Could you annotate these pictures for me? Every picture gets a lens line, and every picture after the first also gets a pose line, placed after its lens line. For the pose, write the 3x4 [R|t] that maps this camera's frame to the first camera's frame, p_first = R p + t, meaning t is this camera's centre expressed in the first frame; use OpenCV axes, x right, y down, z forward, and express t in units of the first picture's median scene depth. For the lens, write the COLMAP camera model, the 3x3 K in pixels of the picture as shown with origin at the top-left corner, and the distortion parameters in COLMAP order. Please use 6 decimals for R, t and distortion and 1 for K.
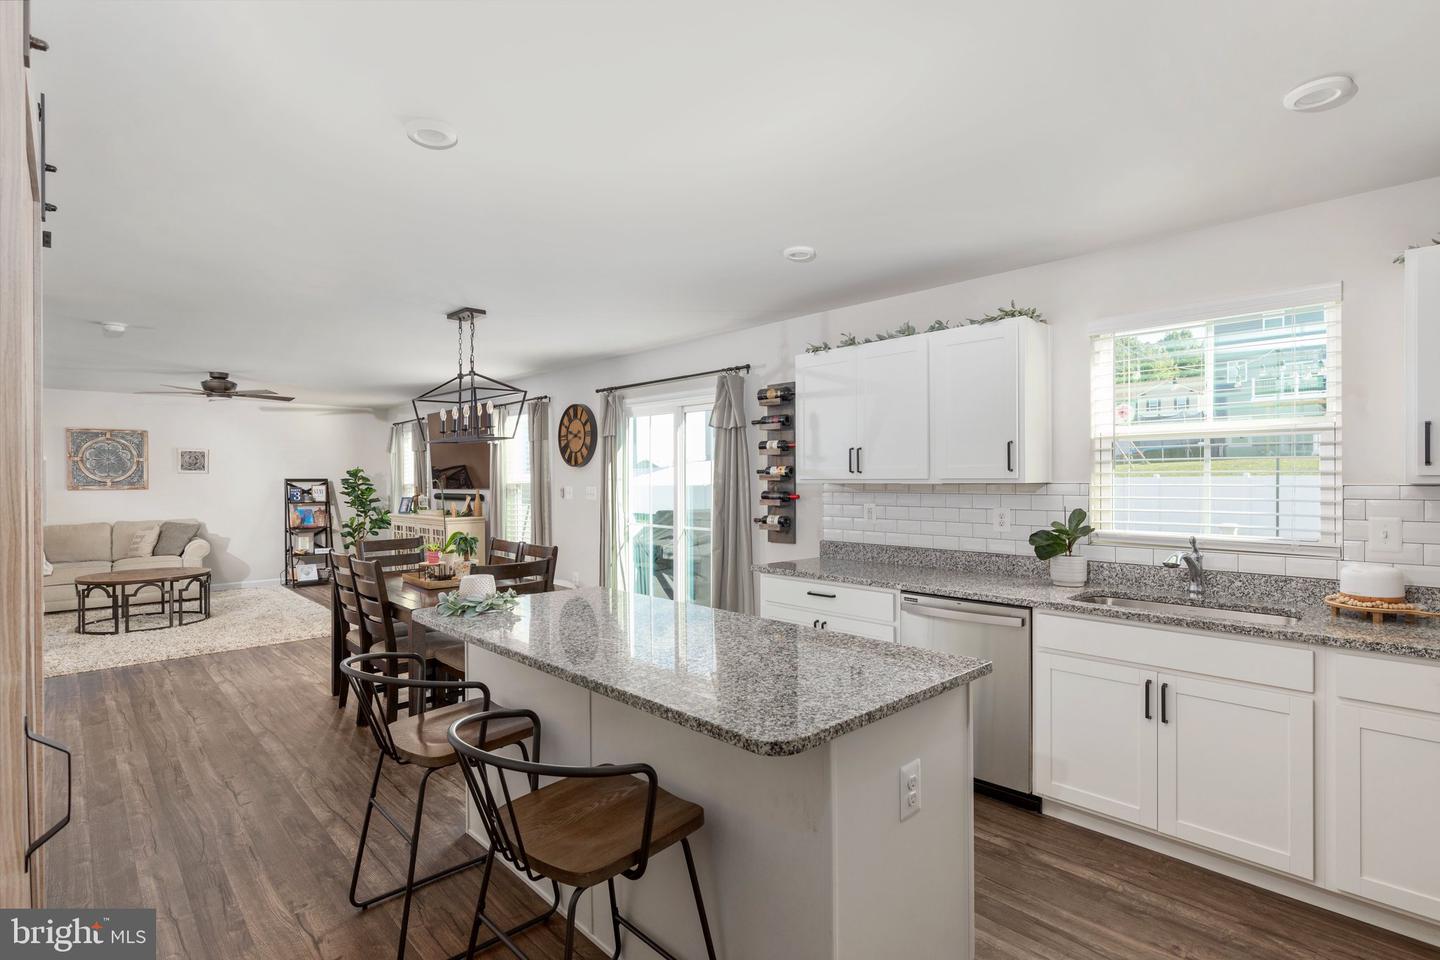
lens RADIAL K [[691.3, 0, 735.5], [0, 691.3, 485.2], [0, 0, 1]] dist [-0.010157, 0.000519]
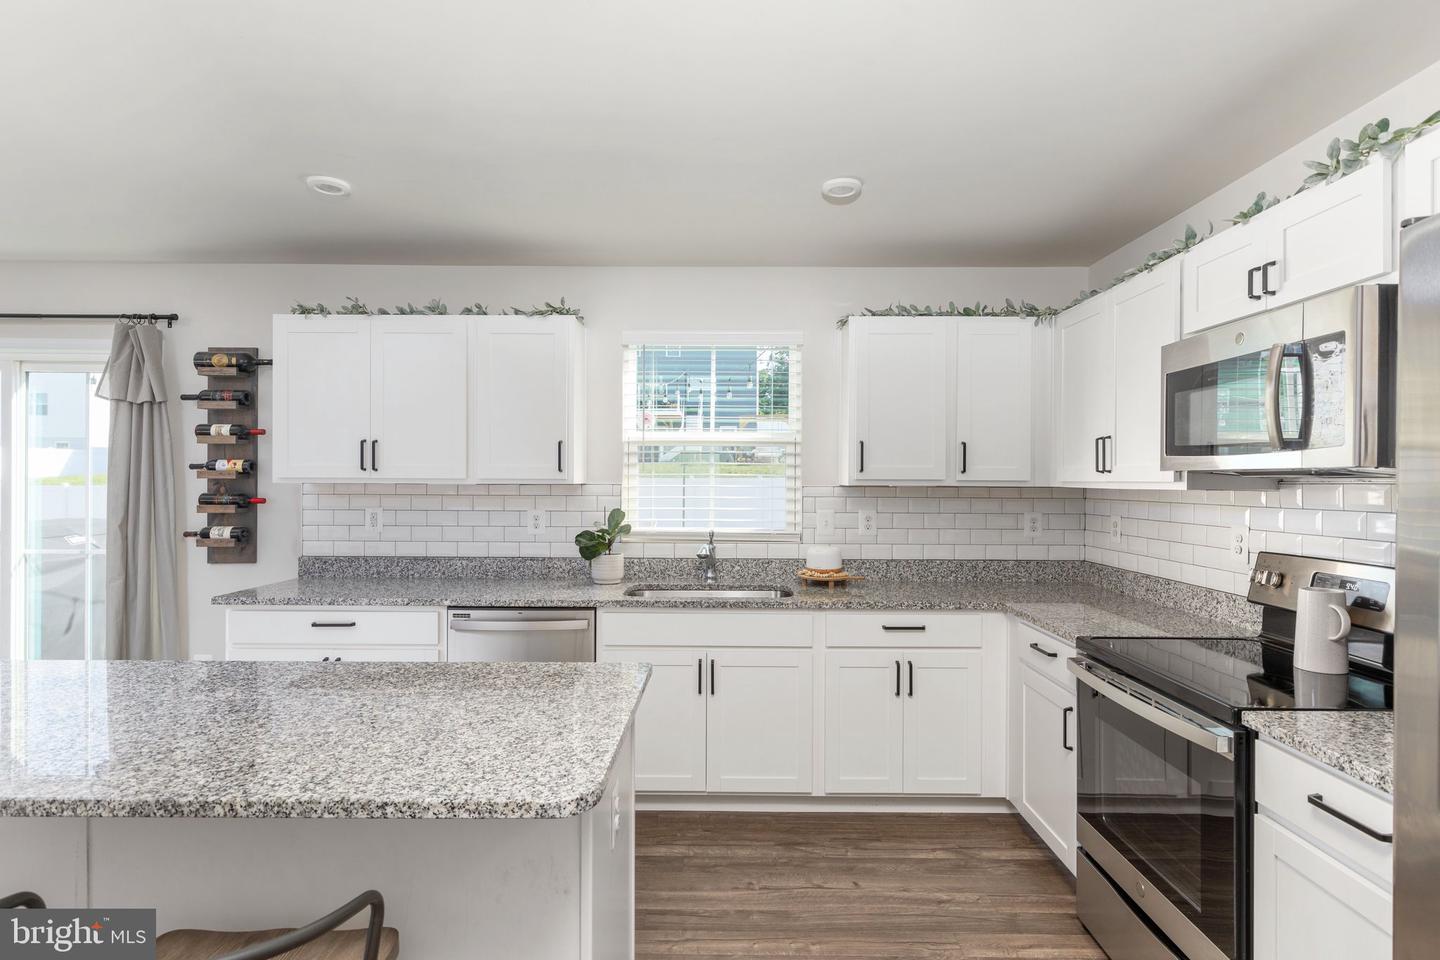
lens RADIAL K [[732.3, 0, 726.1], [0, 732.3, 485.3], [0, 0, 1]] dist [-0.000445, 0.002435]
pose [[0.697579, 0.002417, 0.716504, -0.179276], [-0.002188, 0.999997, -0.001243, -0.000088], [-0.716505, -0.000700, 0.697582, 0.104884]]
